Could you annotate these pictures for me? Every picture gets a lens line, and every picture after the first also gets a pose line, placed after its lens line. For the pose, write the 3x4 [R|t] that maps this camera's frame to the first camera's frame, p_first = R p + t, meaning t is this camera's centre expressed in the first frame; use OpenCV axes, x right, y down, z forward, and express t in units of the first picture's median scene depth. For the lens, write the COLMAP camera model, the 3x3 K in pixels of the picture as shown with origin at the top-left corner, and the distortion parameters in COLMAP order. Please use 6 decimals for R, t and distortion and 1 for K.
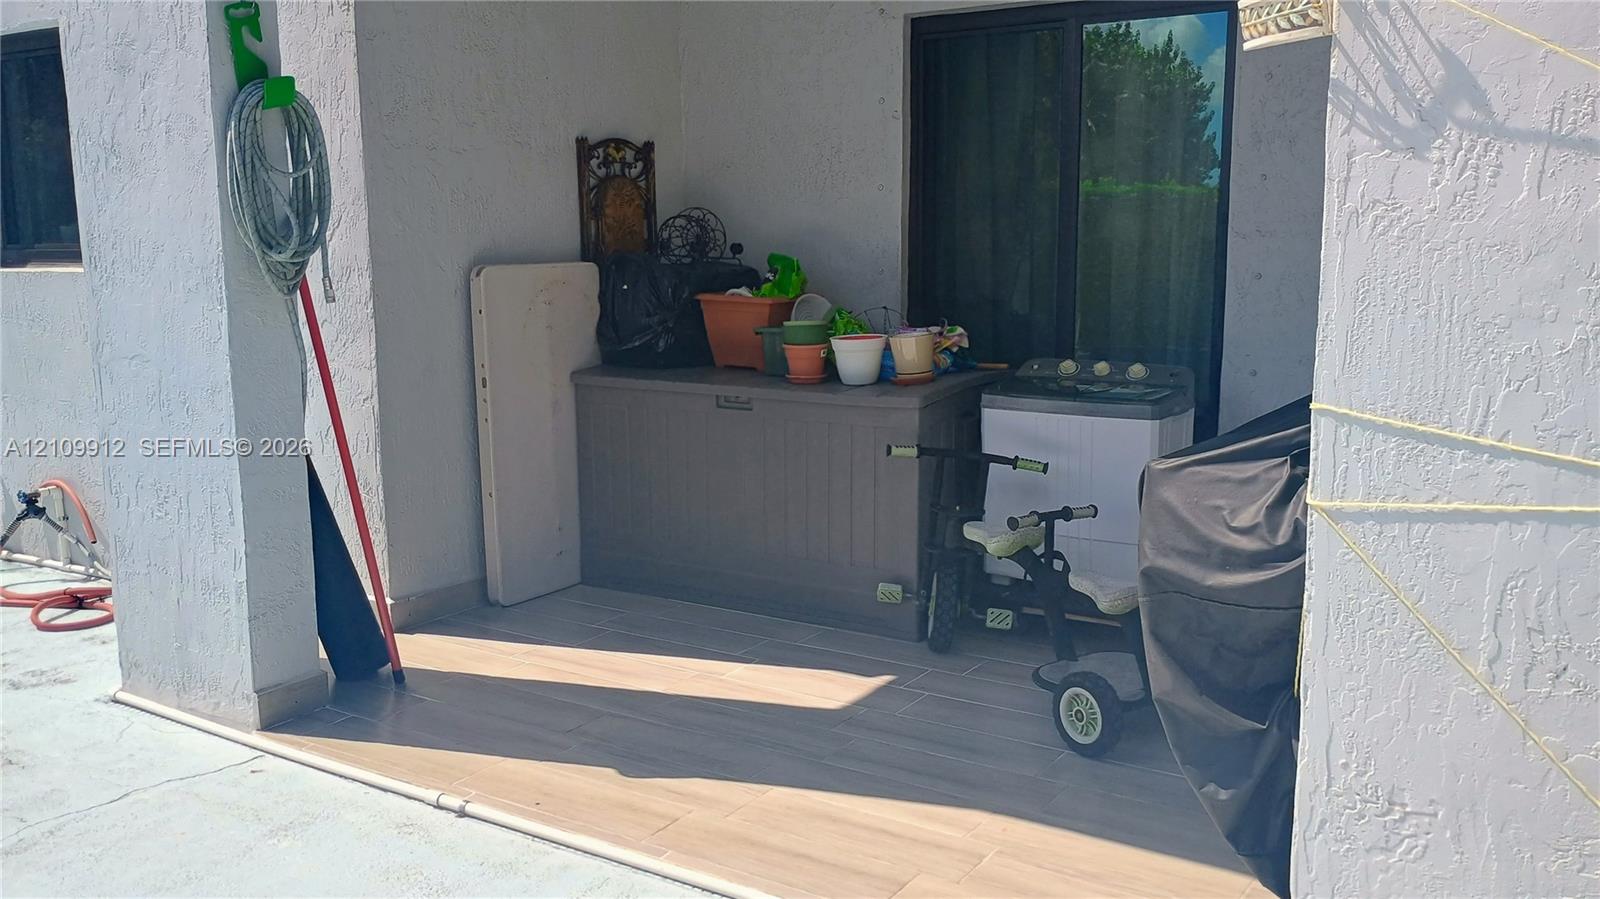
lens RADIAL K [[1341.8, 0, 808.3], [0, 1341.8, 437.8], [0, 0, 1]] dist [0.037783, -0.020711]
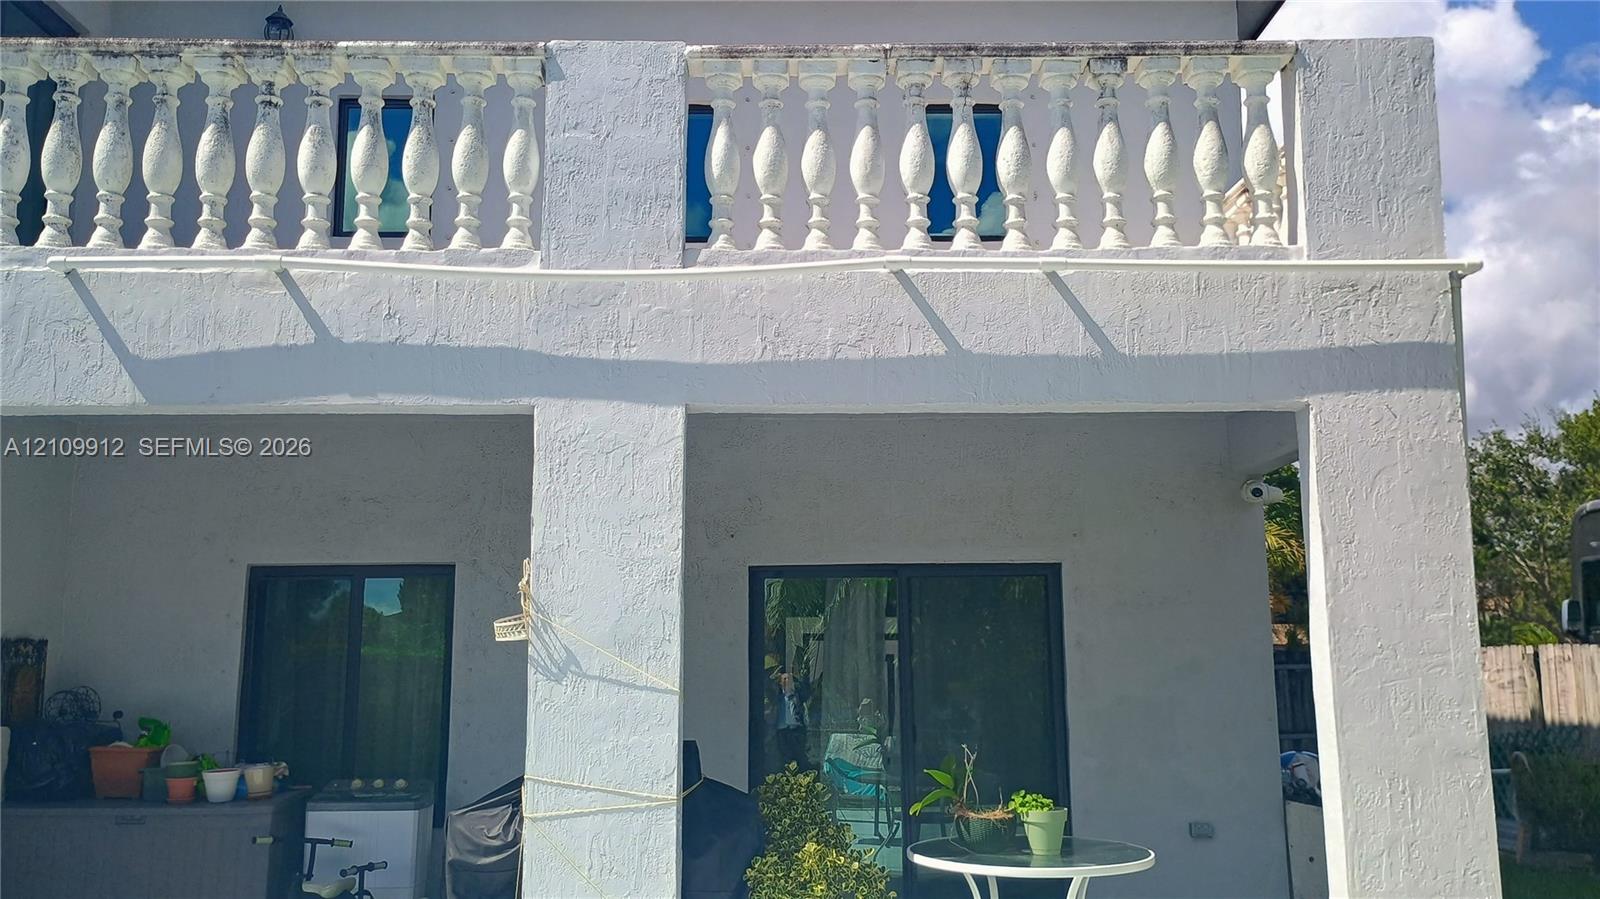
lens RADIAL K [[1341.8, 0, 807.5], [0, 1341.8, 446.6], [0, 0, 1]] dist [0.037783, -0.020711]
pose [[0.812316, 0.097538, 0.575003, -0.371352], [0.087769, 0.954243, -0.285862, 0.079041], [-0.576575, 0.282678, 0.766586, -0.747705]]
